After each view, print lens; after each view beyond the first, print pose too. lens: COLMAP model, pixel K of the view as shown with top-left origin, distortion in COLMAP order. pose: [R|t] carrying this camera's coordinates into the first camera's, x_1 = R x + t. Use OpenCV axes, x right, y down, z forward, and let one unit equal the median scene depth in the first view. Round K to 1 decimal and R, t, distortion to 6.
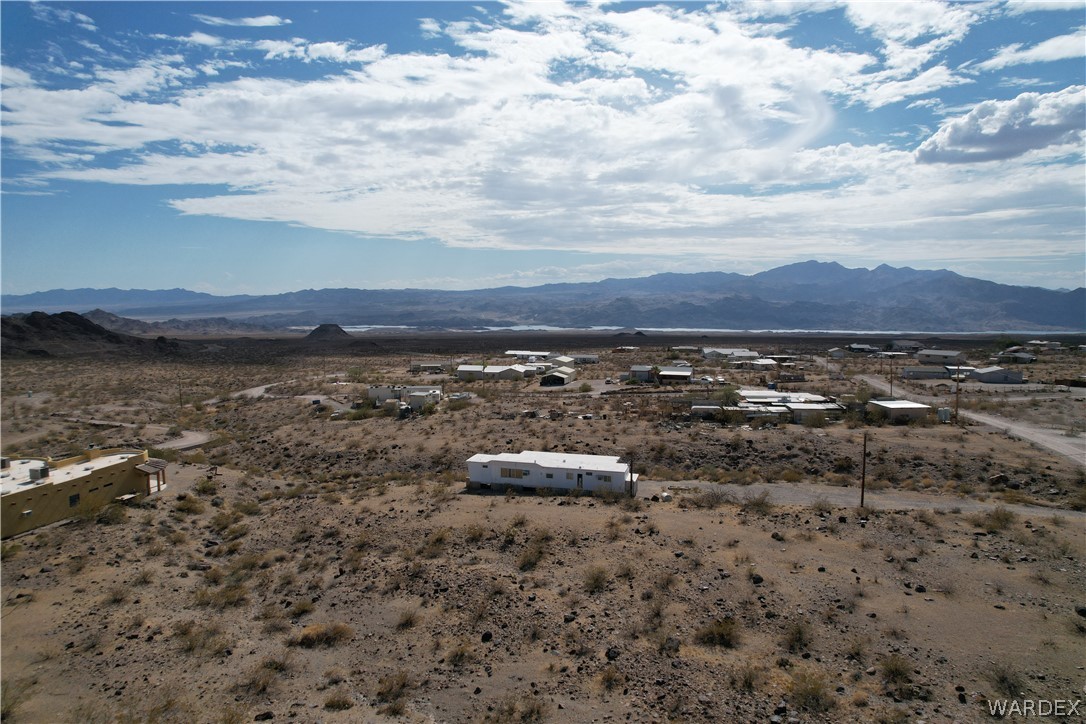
lens RADIAL K [[691.6, 0, 540.6], [0, 691.6, 362.6], [0, 0, 1]] dist [-0.068672, 0.059193]
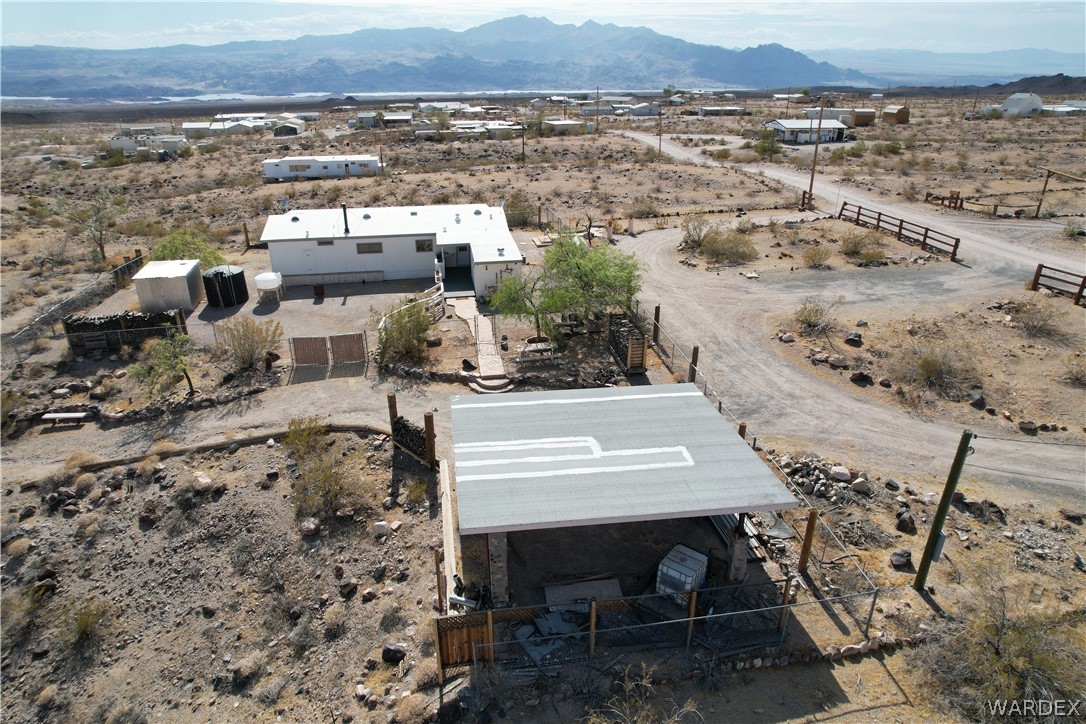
lens RADIAL K [[695.9, 0, 540.9], [0, 695.9, 365.9], [0, 0, 1]] dist [-0.086412, 0.084225]
pose [[0.921620, -0.160092, 0.353535, -0.099342], [0.037116, 0.943137, 0.330326, 0.065524], [-0.386314, -0.291314, 0.875156, -0.382538]]
